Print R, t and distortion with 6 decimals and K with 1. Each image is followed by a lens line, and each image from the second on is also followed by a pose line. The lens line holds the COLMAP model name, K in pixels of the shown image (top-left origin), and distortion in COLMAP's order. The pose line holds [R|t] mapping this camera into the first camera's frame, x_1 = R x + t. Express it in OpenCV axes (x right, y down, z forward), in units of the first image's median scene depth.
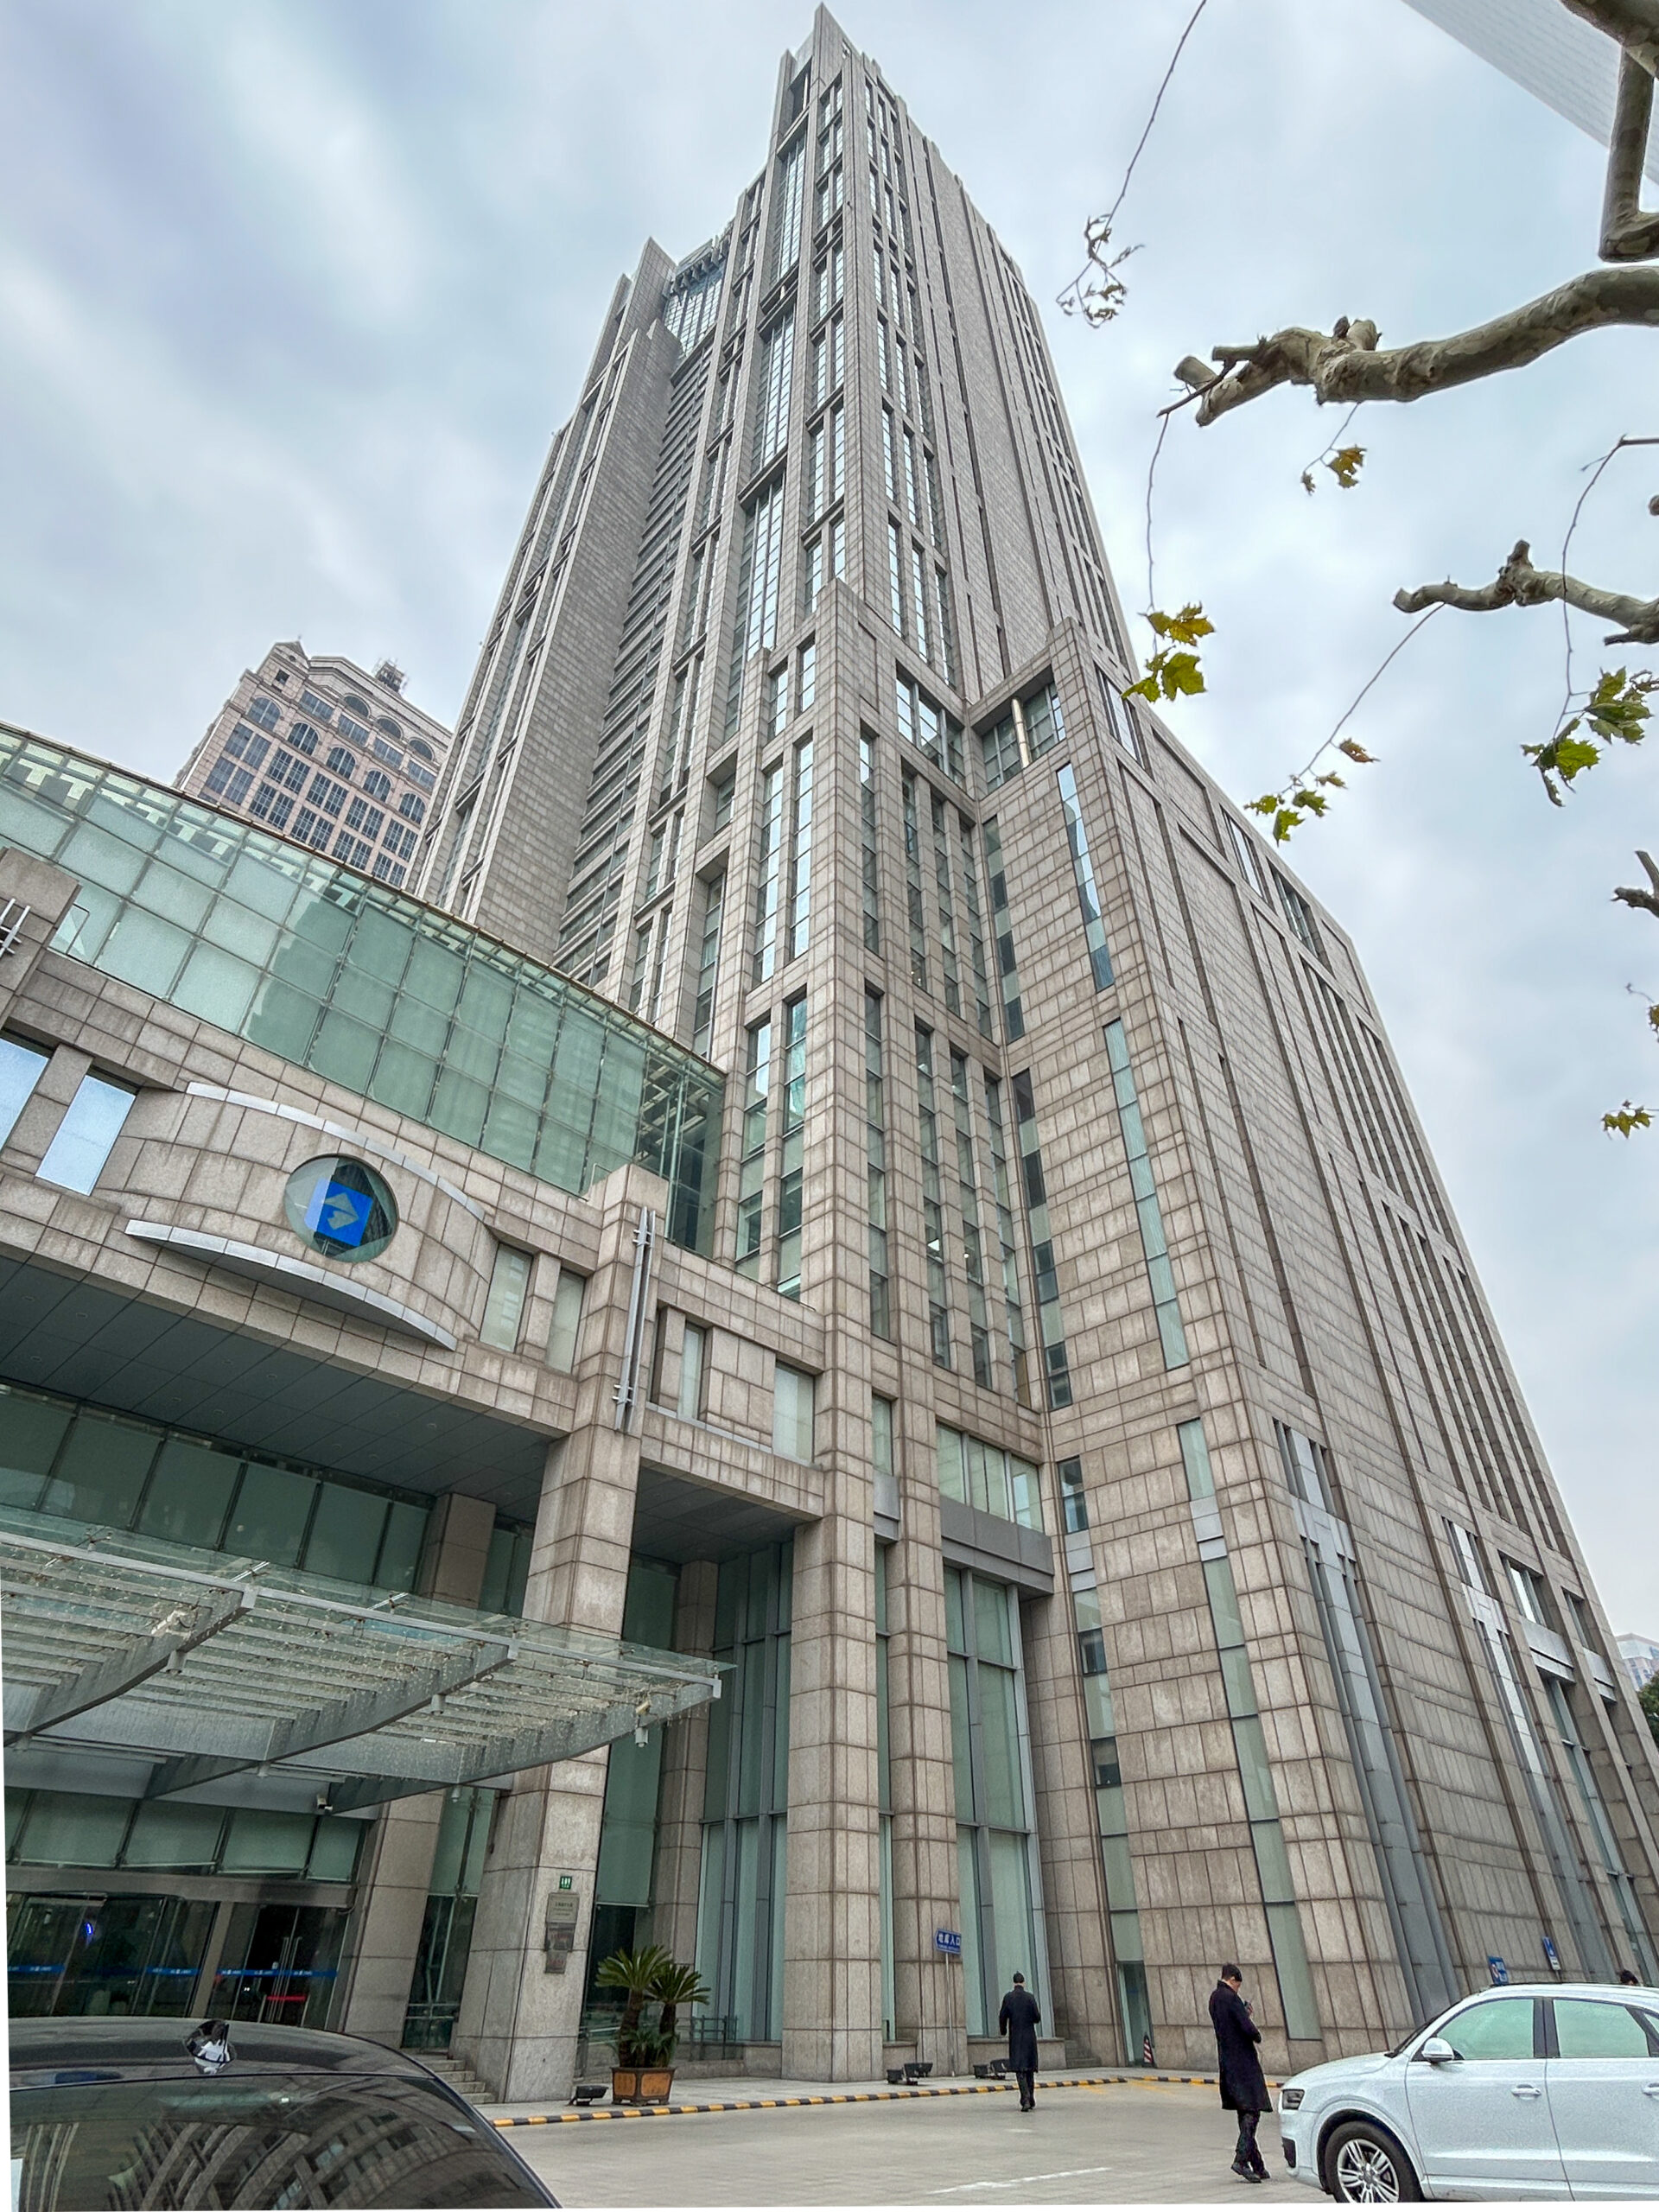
lens RADIAL K [[1165.0, 0, 838.2], [0, 1165.0, 1119.4], [0, 0, 1]] dist [0.000035, -0.002040]
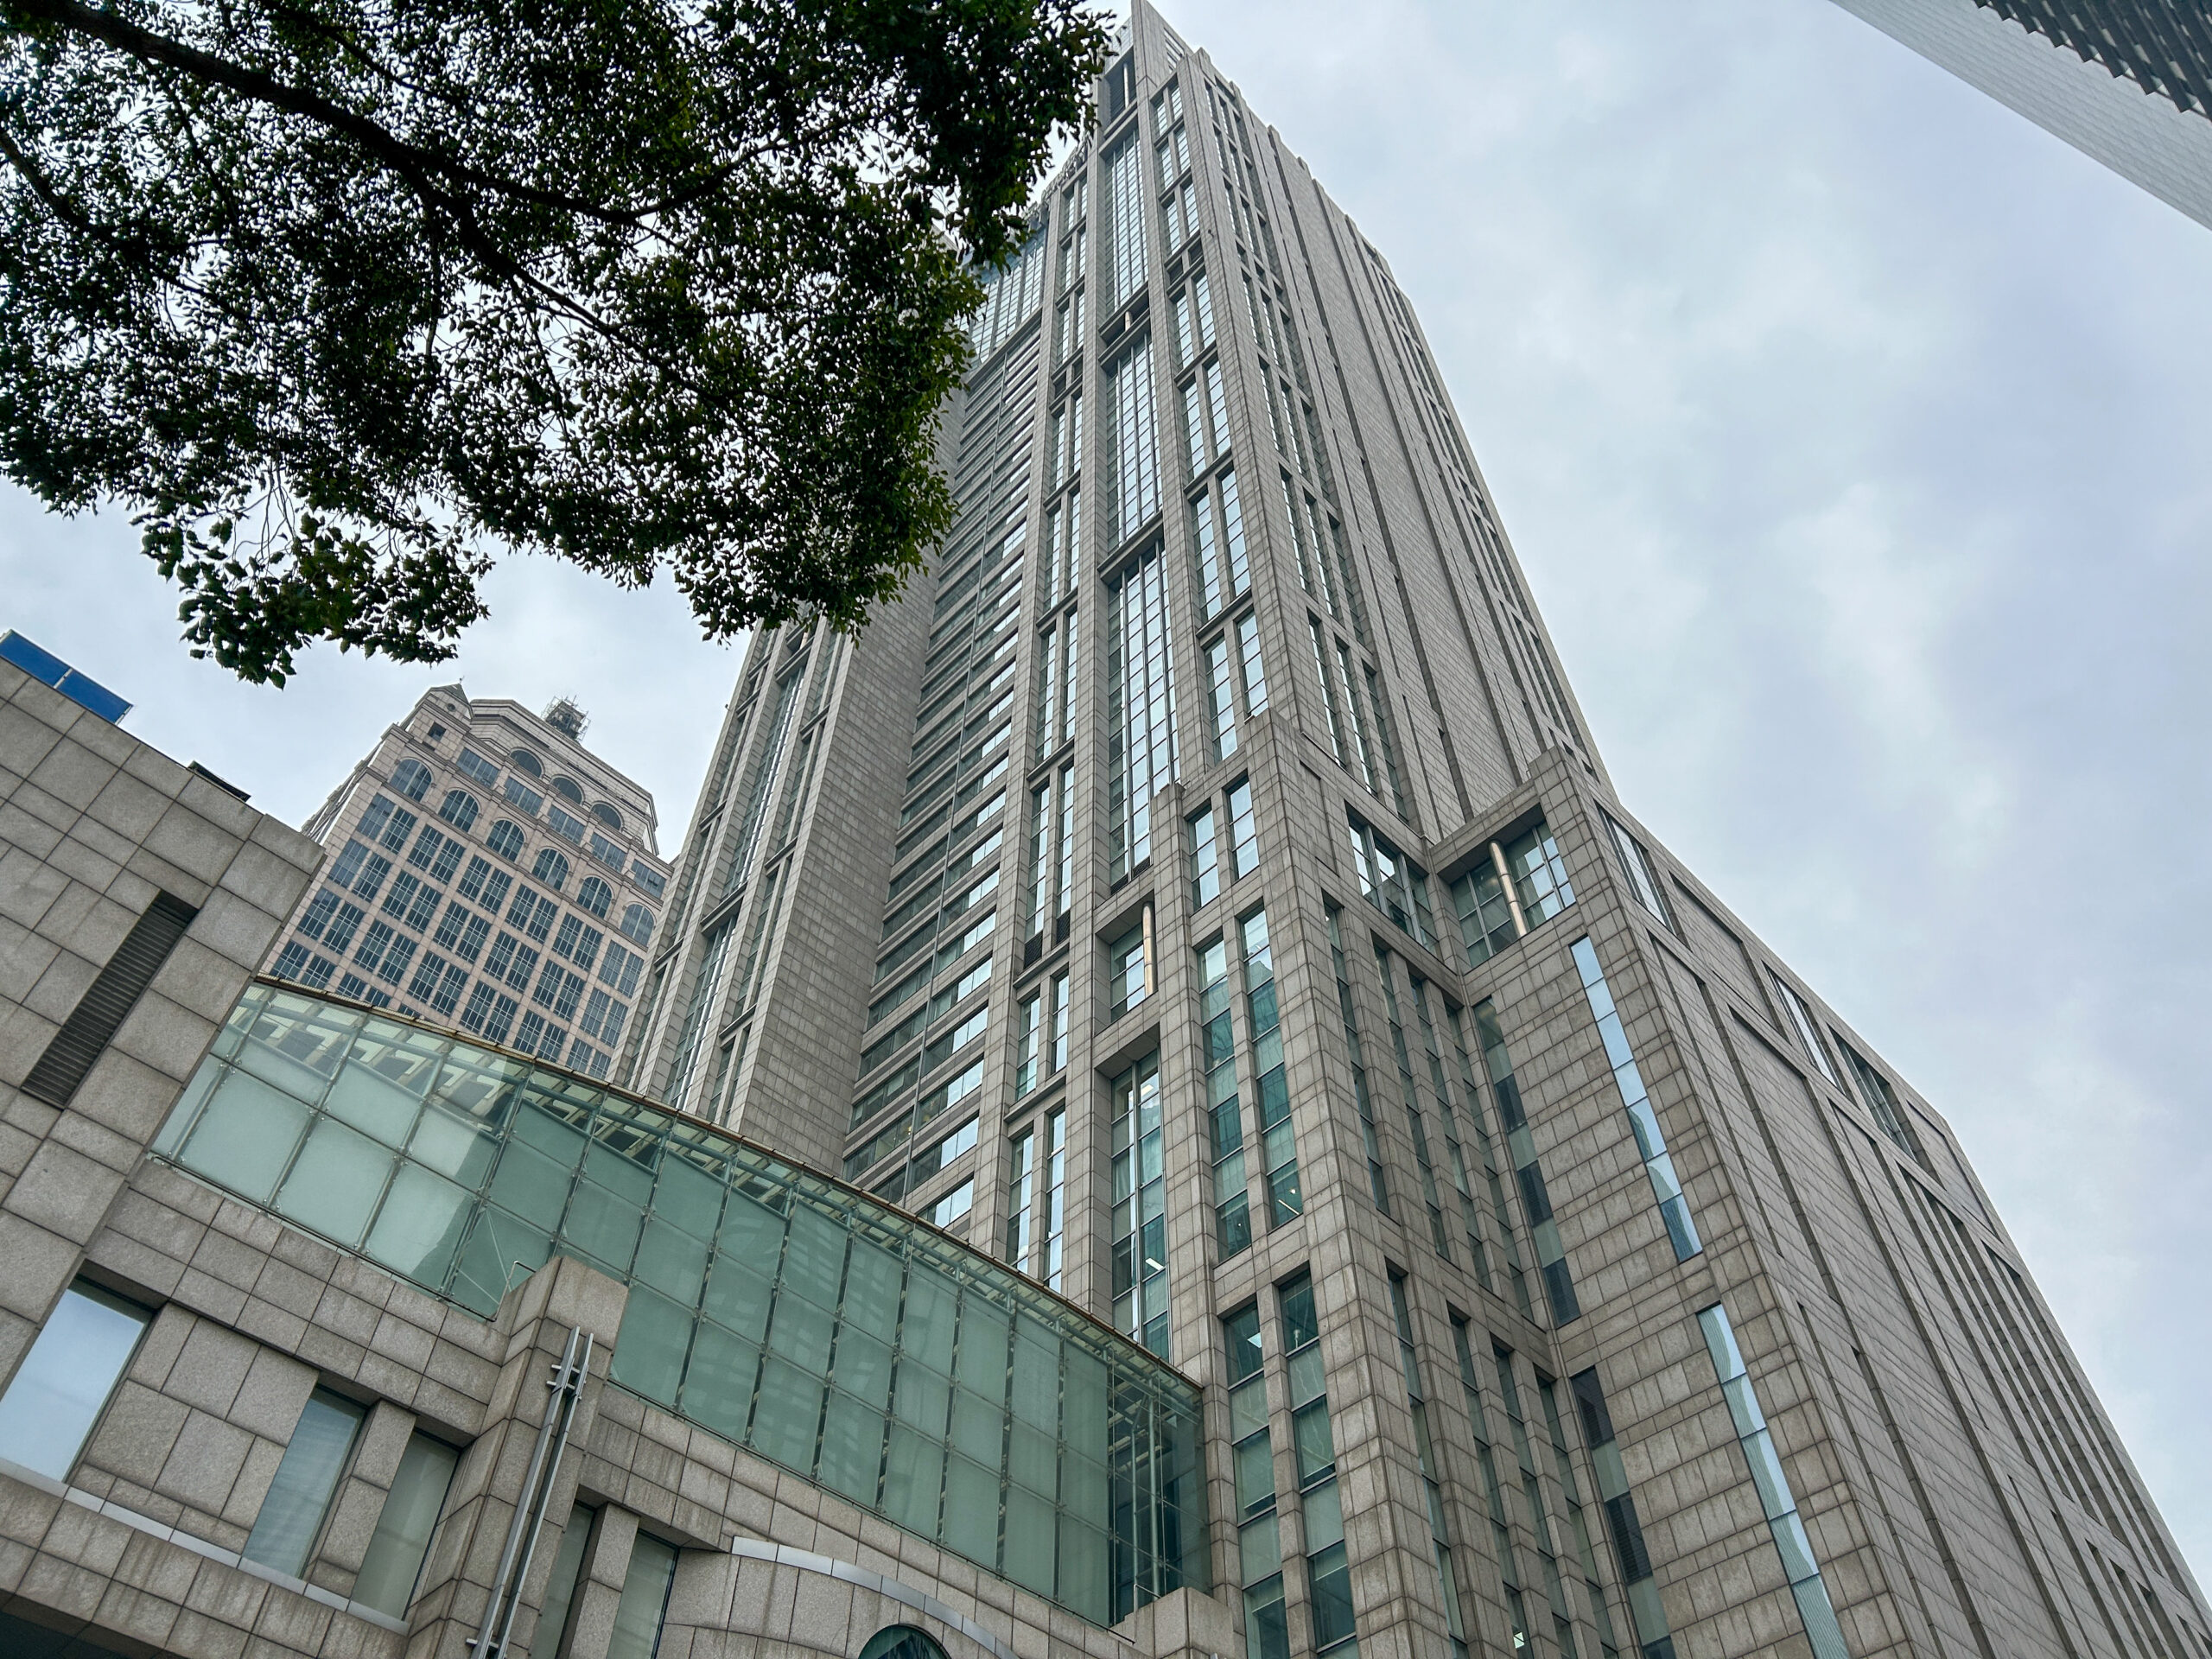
lens RADIAL K [[1658.9, 0, 1110.1], [0, 1658.9, 820.3], [0, 0, 1]] dist [0.062821, -0.066073]
pose [[0.999942, -0.010618, -0.001511, -0.192774], [0.009815, 0.962771, -0.270141, -0.129355], [0.004323, 0.270111, 0.962819, -0.168234]]
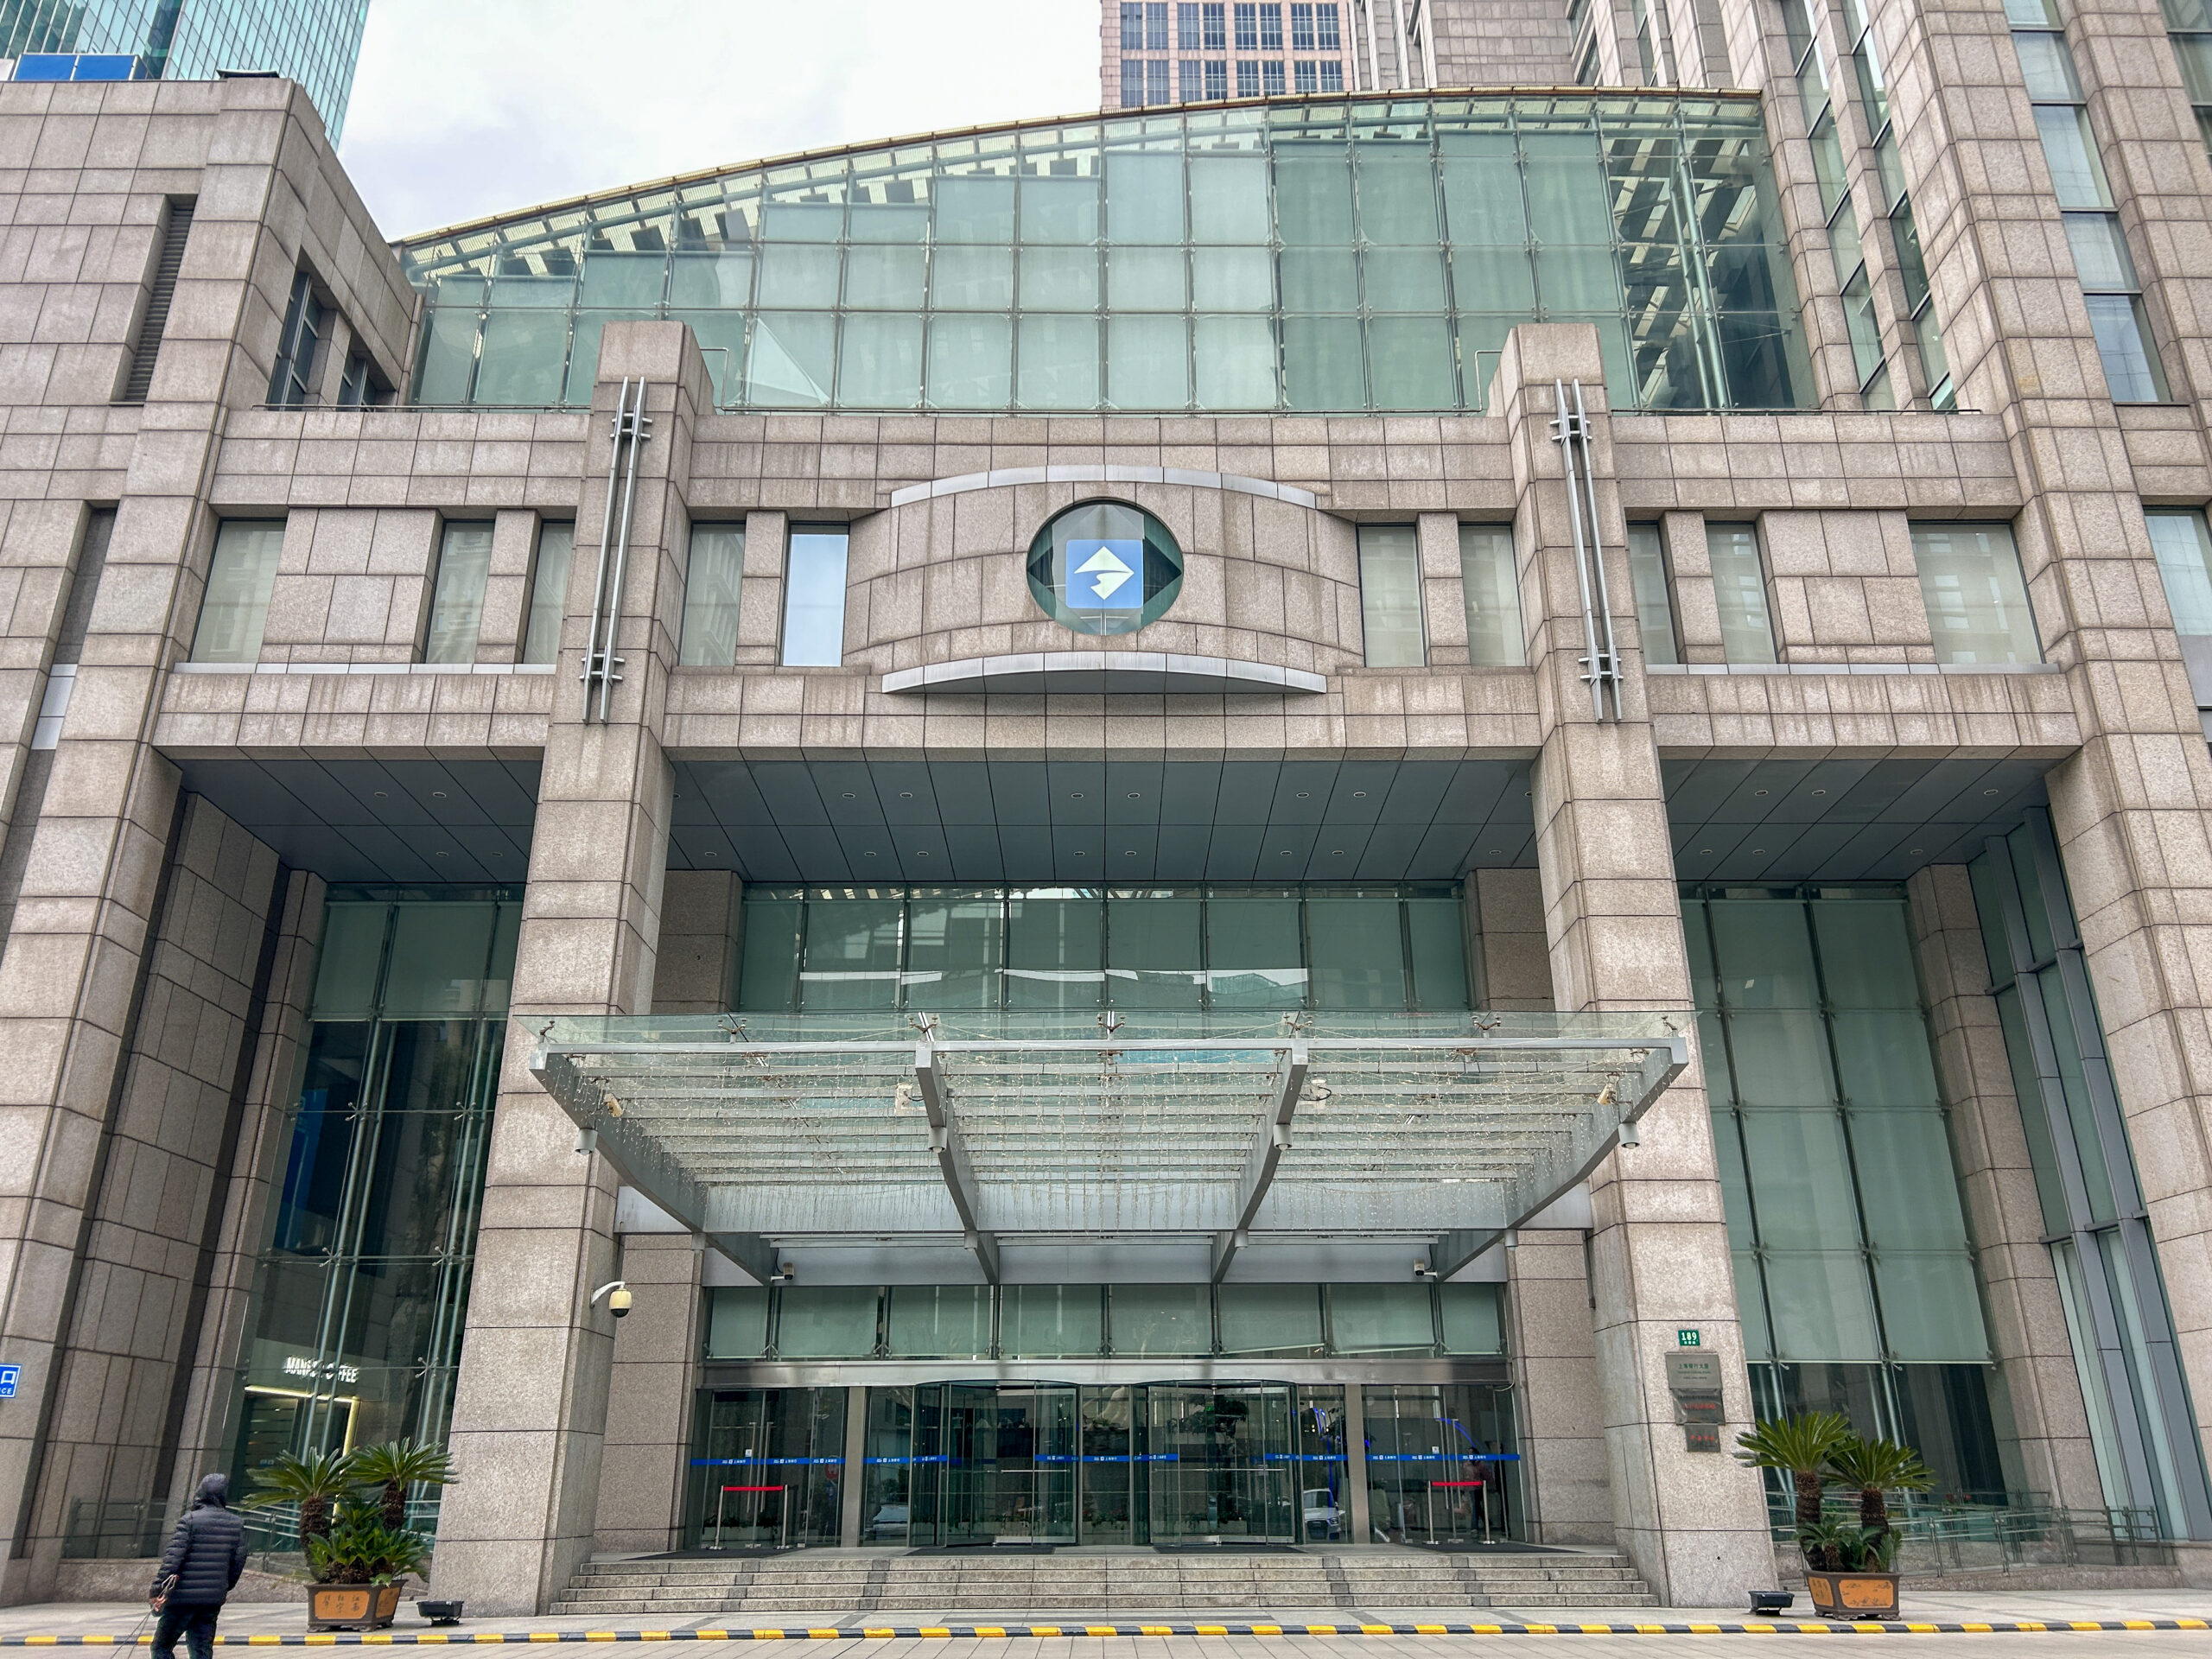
lens RADIAL K [[1646.8, 0, 1116.2], [0, 1646.8, 815.6], [0, 0, 1]] dist [0.074916, -0.083220]
pose [[0.709353, -0.270143, -0.651031, 0.152637], [0.431019, 0.897072, 0.097394, 0.081345], [0.557711, -0.349693, 0.752777, 0.105270]]
